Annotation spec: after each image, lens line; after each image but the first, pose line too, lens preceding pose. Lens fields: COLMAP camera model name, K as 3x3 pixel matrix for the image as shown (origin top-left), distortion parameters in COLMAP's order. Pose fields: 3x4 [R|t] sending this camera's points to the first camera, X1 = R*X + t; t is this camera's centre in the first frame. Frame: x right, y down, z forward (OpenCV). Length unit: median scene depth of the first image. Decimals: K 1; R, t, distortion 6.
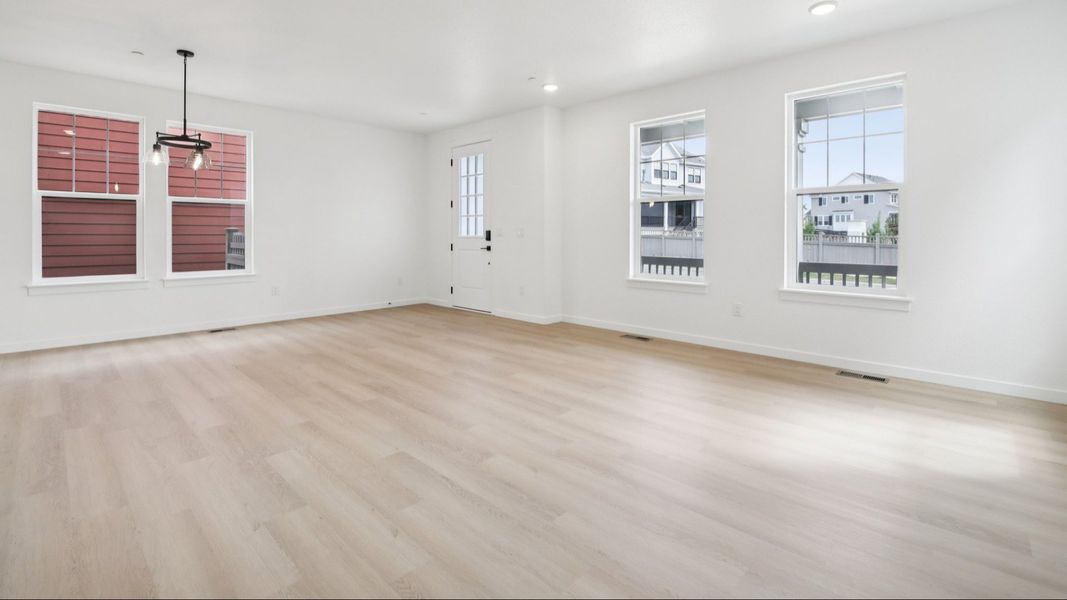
lens RADIAL K [[468.7, 0, 532.7], [0, 468.7, 284.6], [0, 0, 1]] dist [-0.006877, -0.005358]
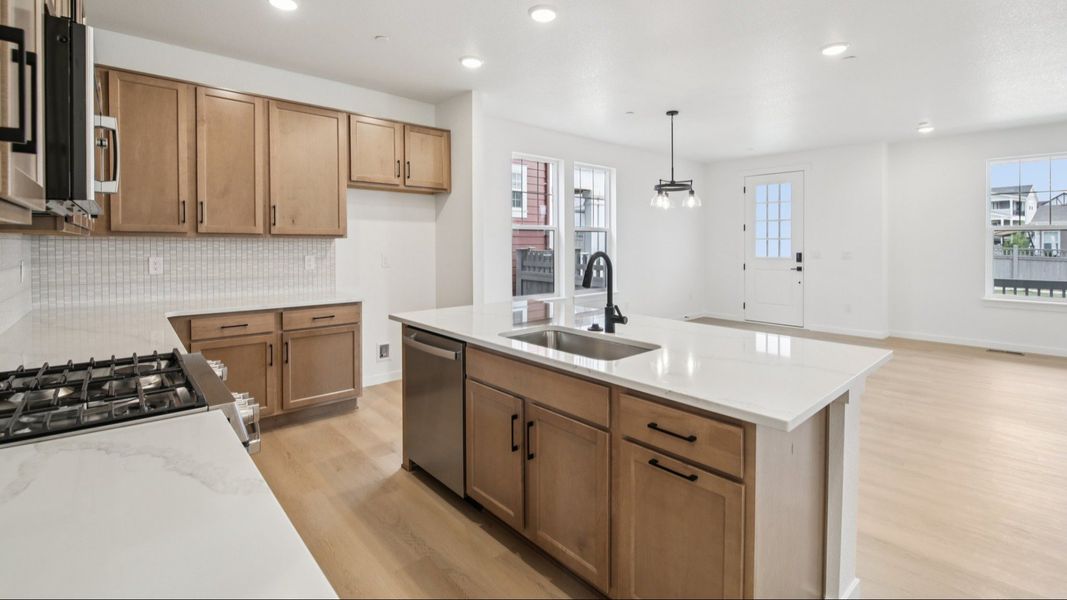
lens RADIAL K [[468.7, 0, 534.8], [0, 468.7, 292.9], [0, 0, 1]] dist [-0.006877, -0.005358]
pose [[0.996775, 0.005173, -0.080078, -0.656547], [-0.005072, 0.999986, 0.001460, -0.020511], [0.080084, -0.001049, 0.996788, -0.152947]]
